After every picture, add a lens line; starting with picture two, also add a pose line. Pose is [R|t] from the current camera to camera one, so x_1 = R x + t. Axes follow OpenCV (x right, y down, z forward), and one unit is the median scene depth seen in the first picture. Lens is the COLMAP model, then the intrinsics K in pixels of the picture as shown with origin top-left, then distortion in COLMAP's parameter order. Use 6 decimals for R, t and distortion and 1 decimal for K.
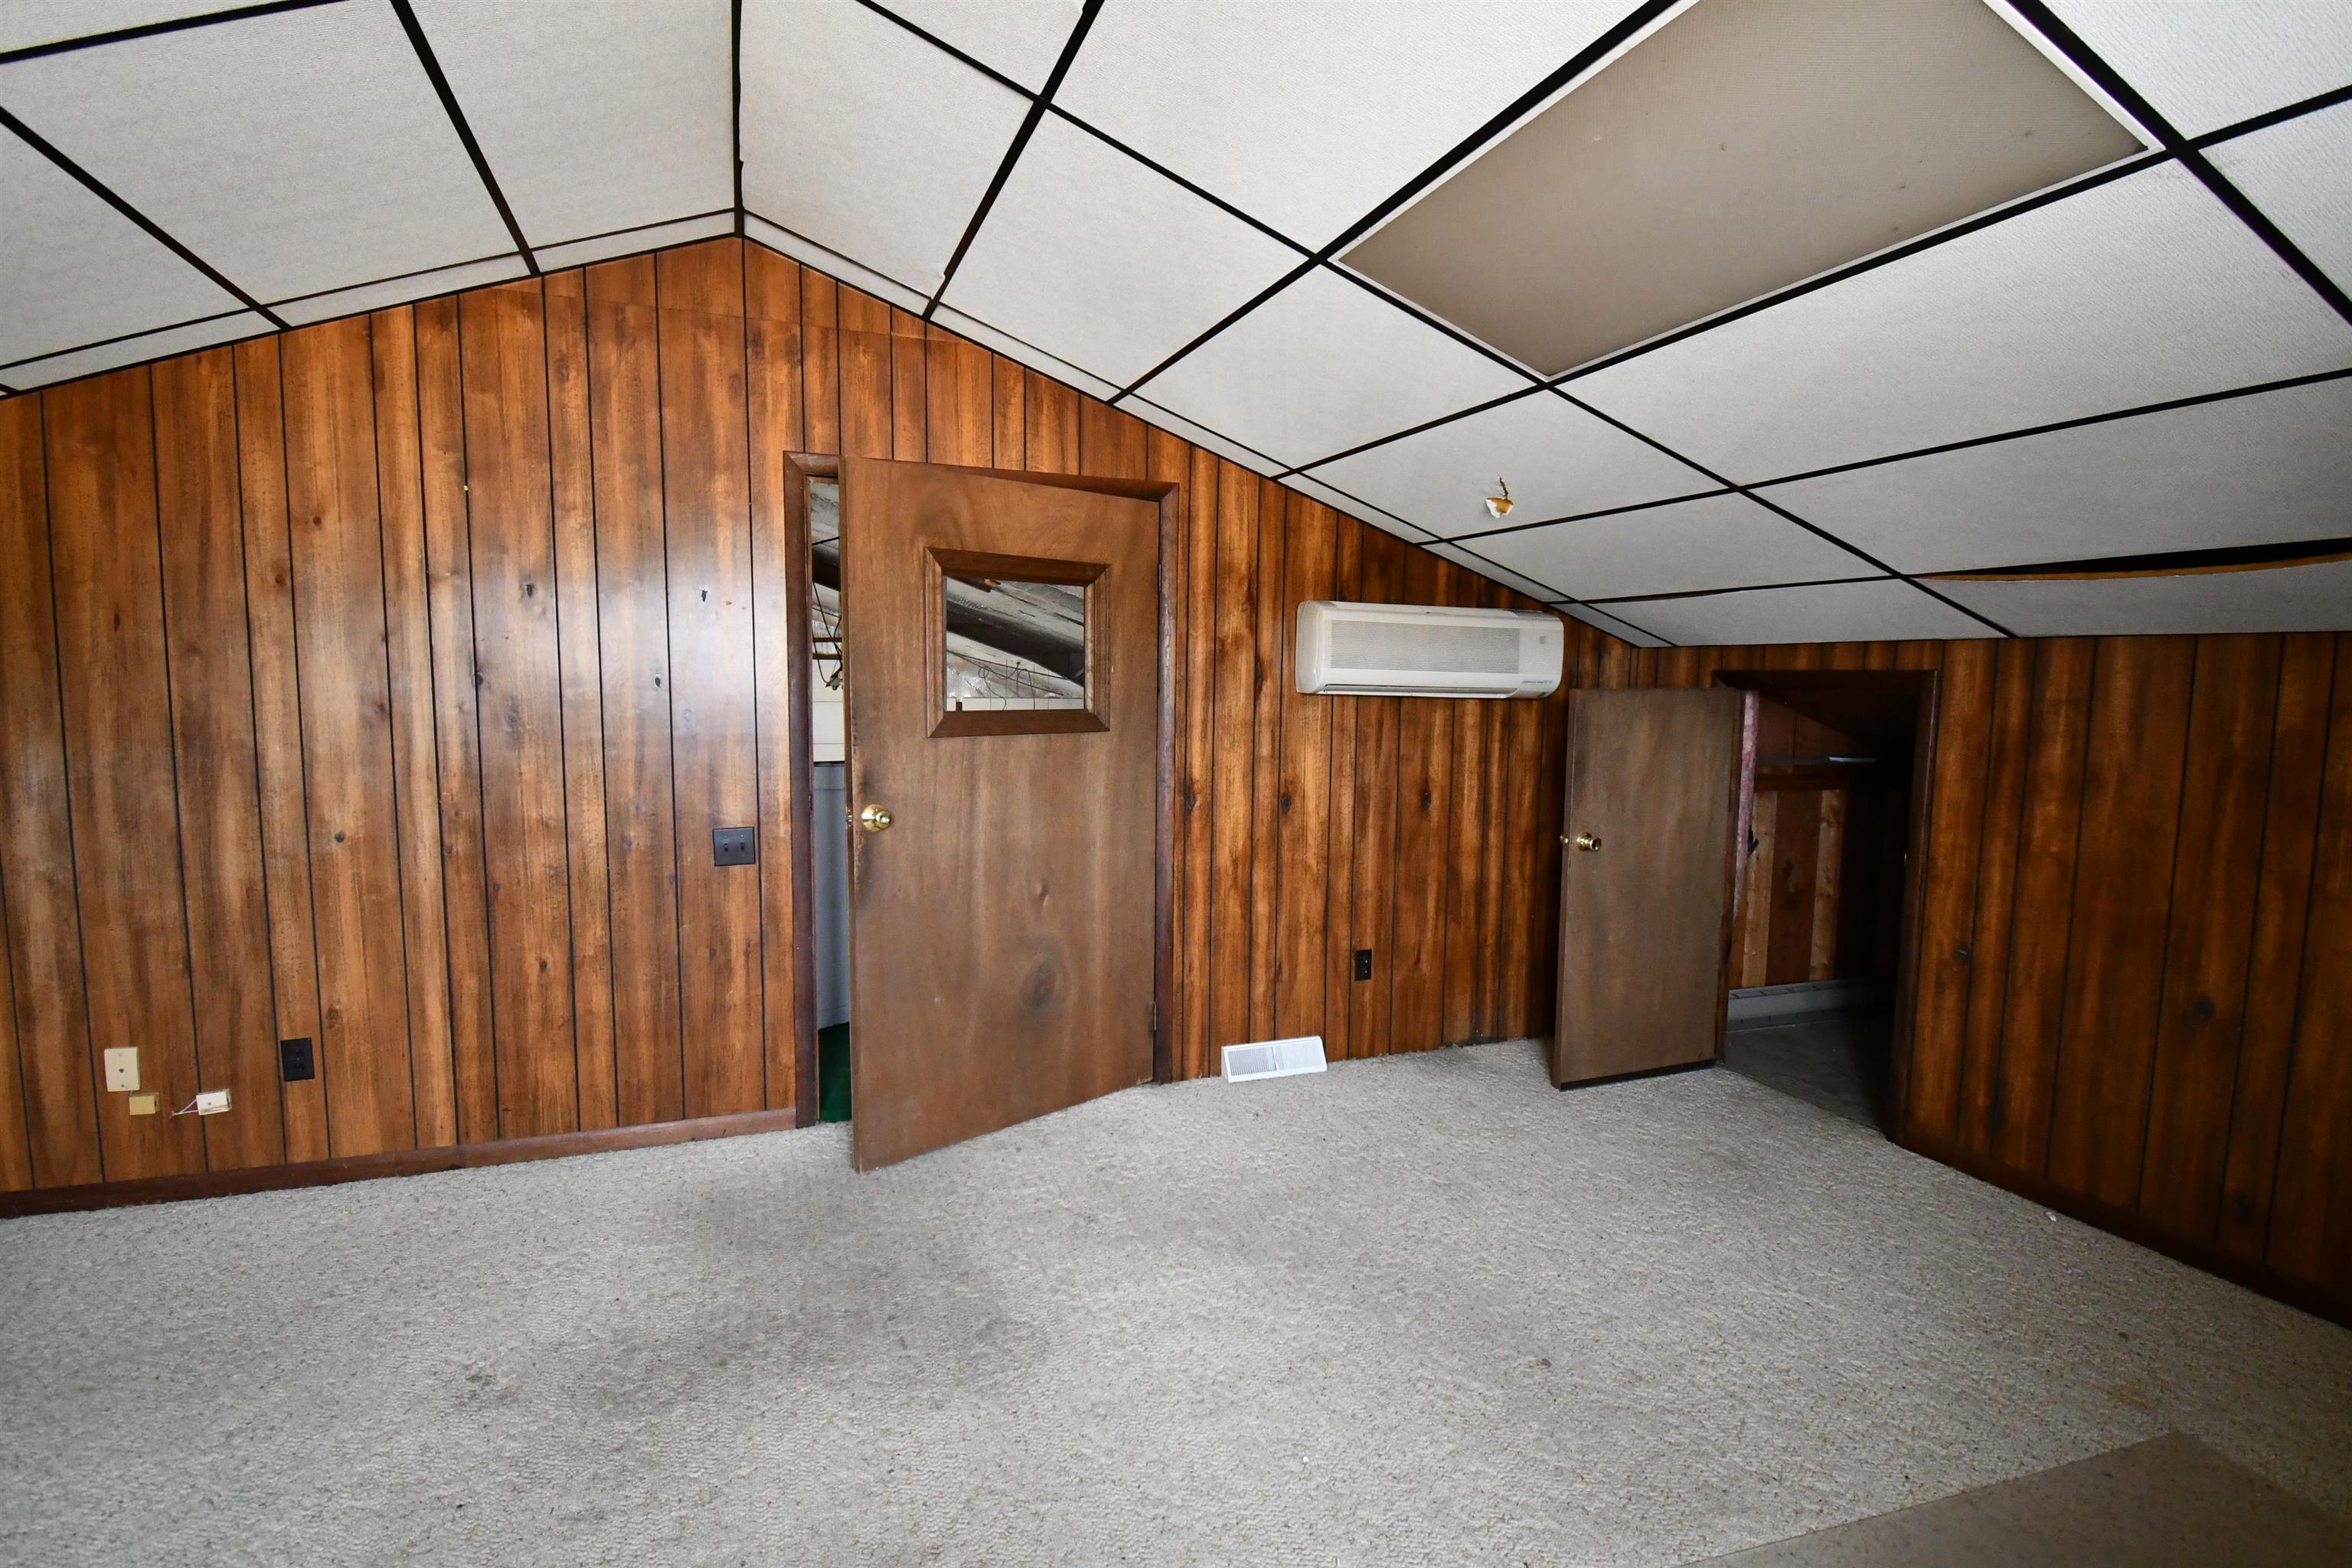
lens RADIAL K [[1128.5, 0, 1170.5], [0, 1128.5, 789.6], [0, 0, 1]] dist [0.022974, -0.030752]
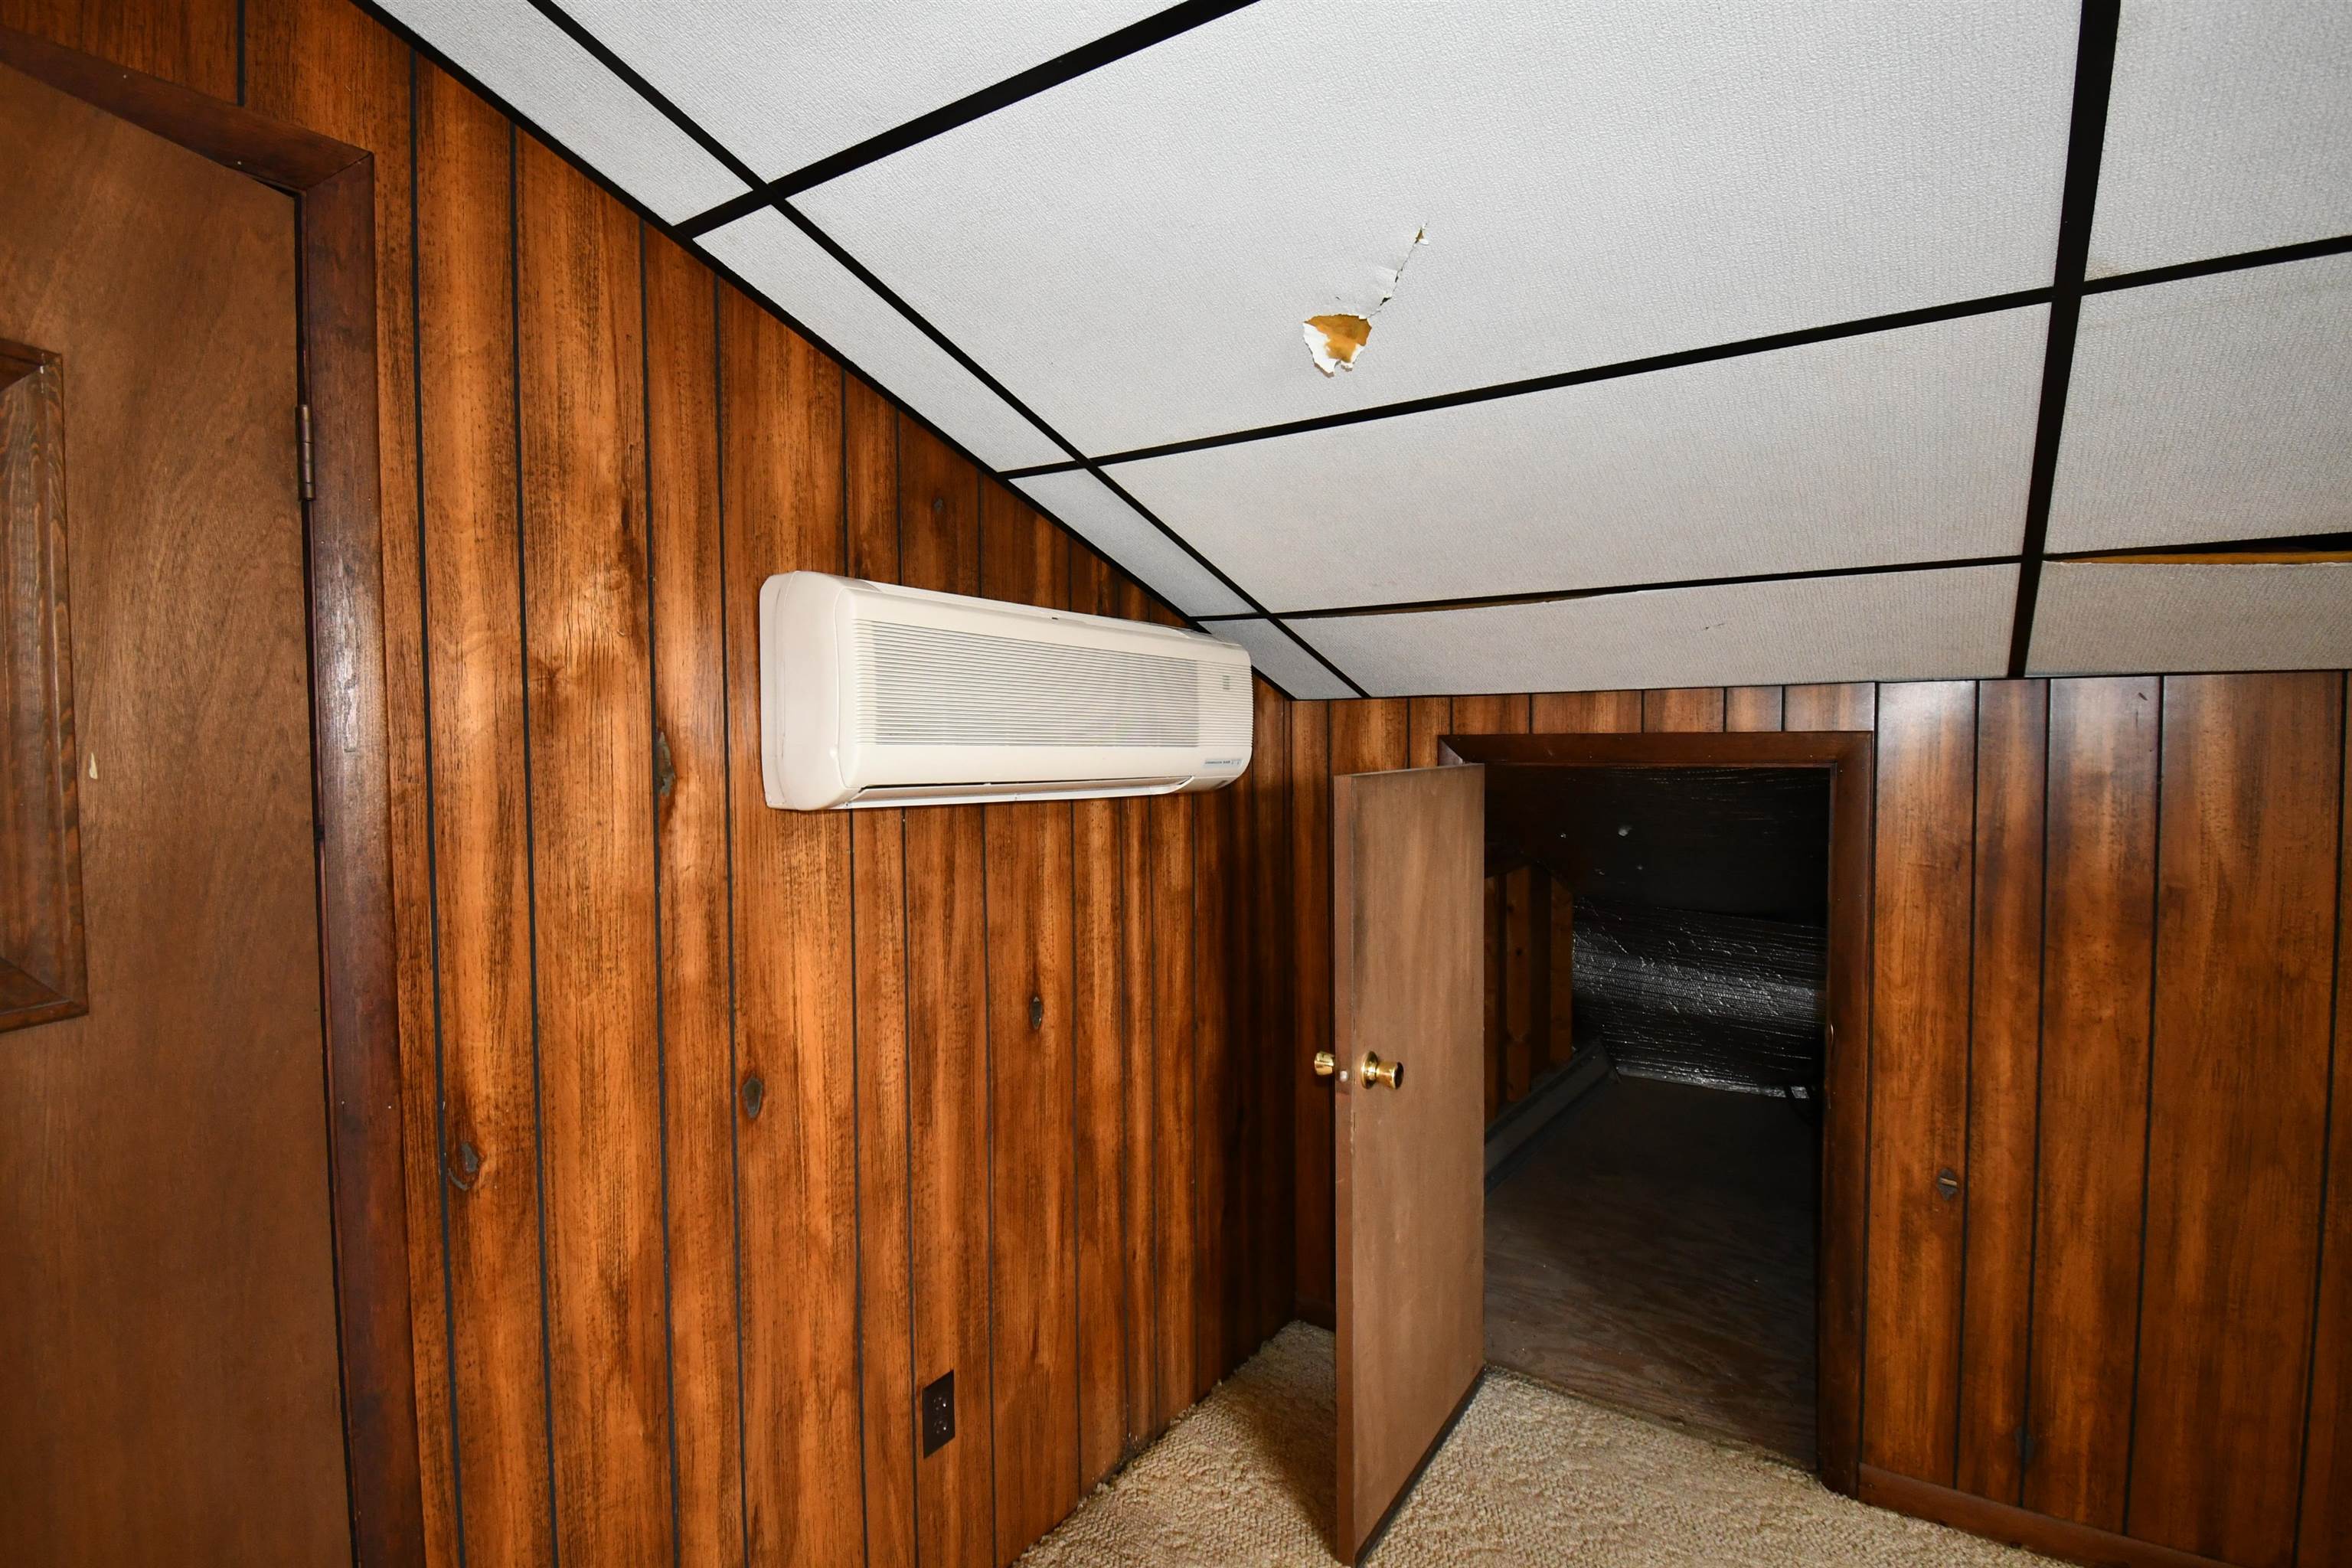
lens RADIAL K [[1128.5, 0, 1170.5], [0, 1128.5, 789.6], [0, 0, 1]] dist [0.022974, -0.030752]
pose [[0.821356, -0.043097, 0.568786, 0.004201], [0.074192, 0.996743, -0.031614, -0.068271], [-0.565571, 0.068165, 0.821878, 0.588142]]
